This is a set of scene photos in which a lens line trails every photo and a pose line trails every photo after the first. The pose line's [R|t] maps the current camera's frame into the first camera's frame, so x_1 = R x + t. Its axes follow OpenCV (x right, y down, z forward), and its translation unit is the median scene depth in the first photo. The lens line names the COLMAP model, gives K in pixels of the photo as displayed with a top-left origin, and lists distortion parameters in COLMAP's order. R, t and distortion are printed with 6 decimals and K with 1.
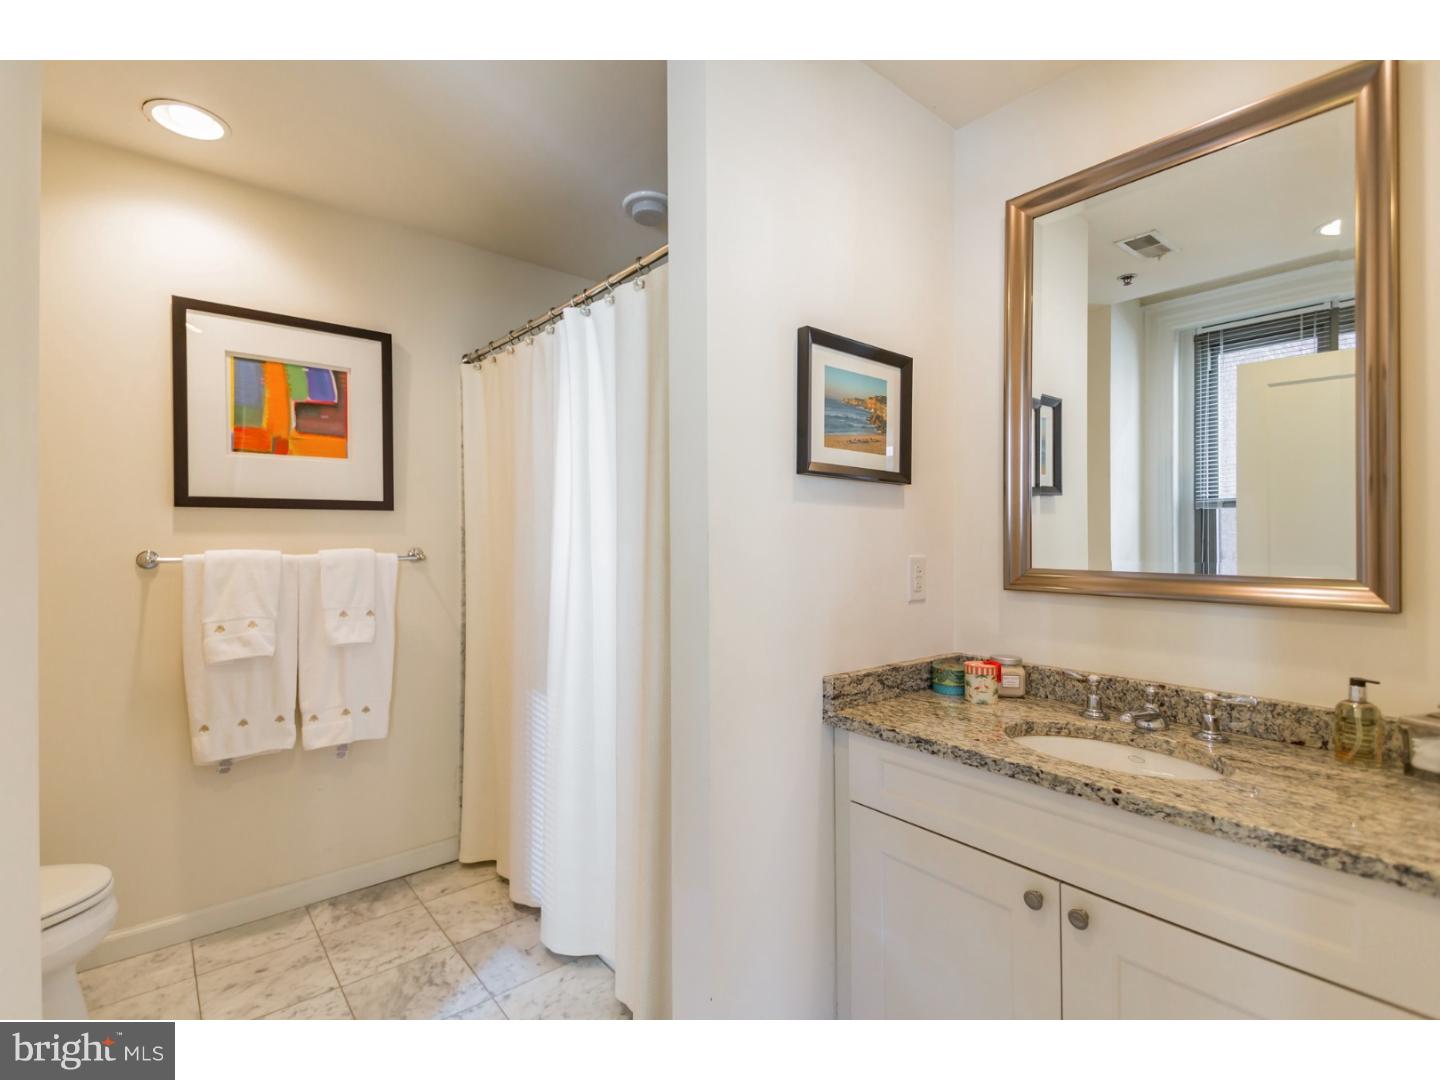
lens RADIAL K [[646.3, 0, 687.7], [0, 646.3, 530.8], [0, 0, 1]] dist [0.045220, -0.021529]
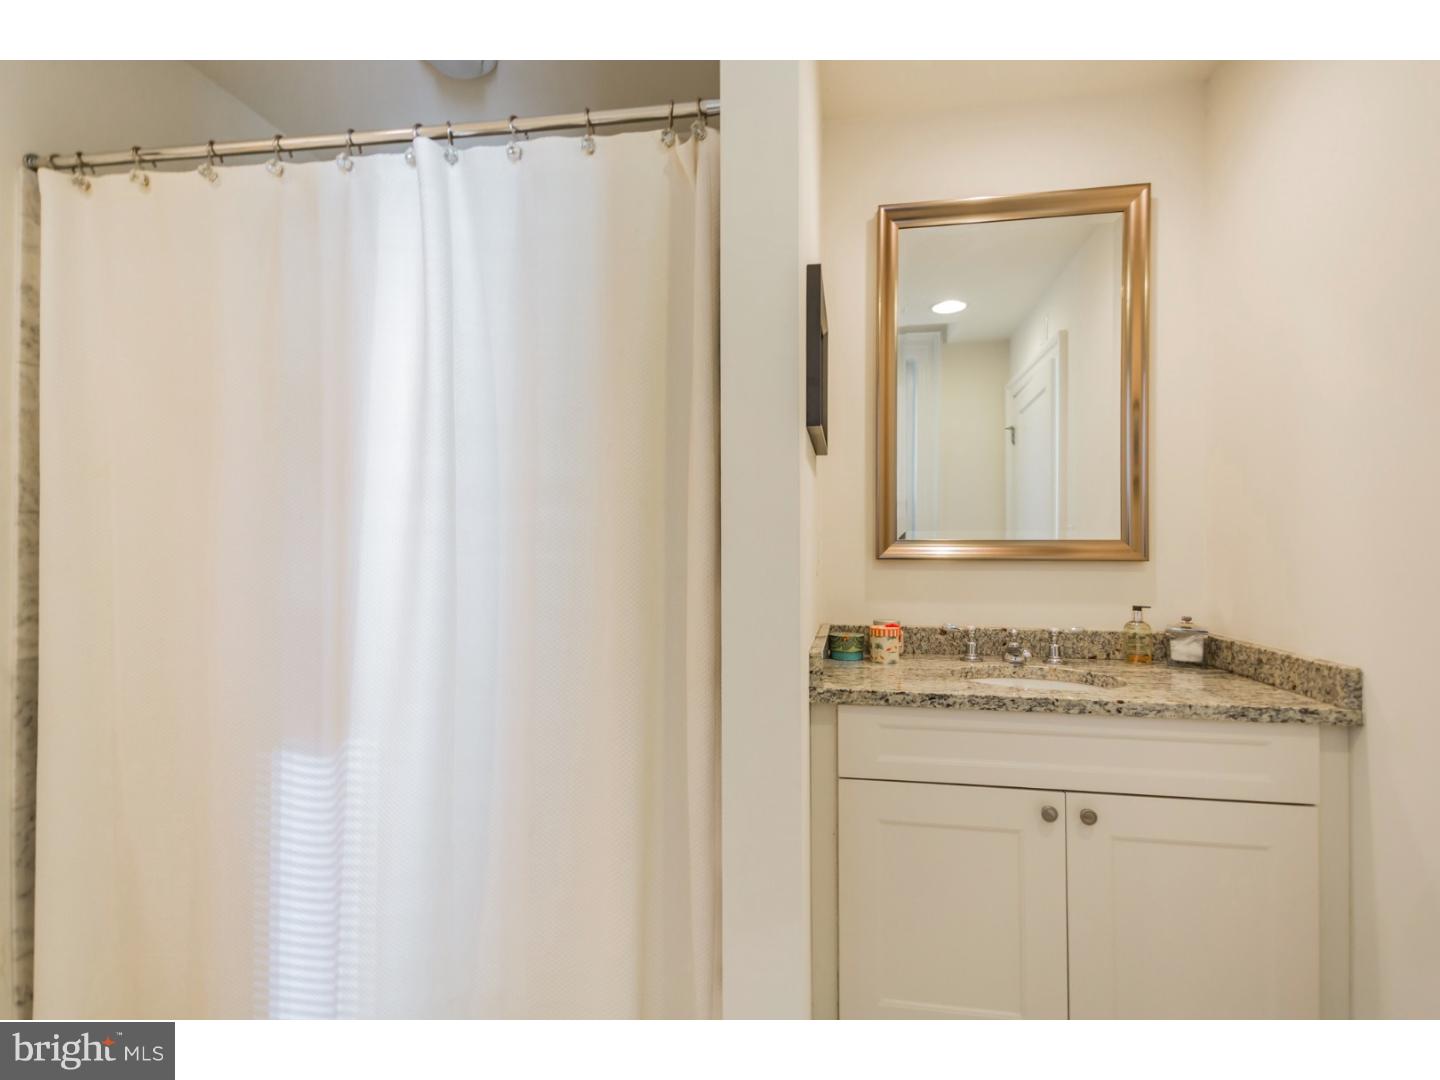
lens RADIAL K [[666.1, 0, 705.1], [0, 666.1, 536.9], [0, 0, 1]] dist [0.057706, -0.027786]
pose [[0.745204, 0.017234, 0.666614, -0.515845], [-0.010156, 0.999843, -0.014495, 0.074956], [-0.666759, 0.004031, 0.745262, 0.378046]]
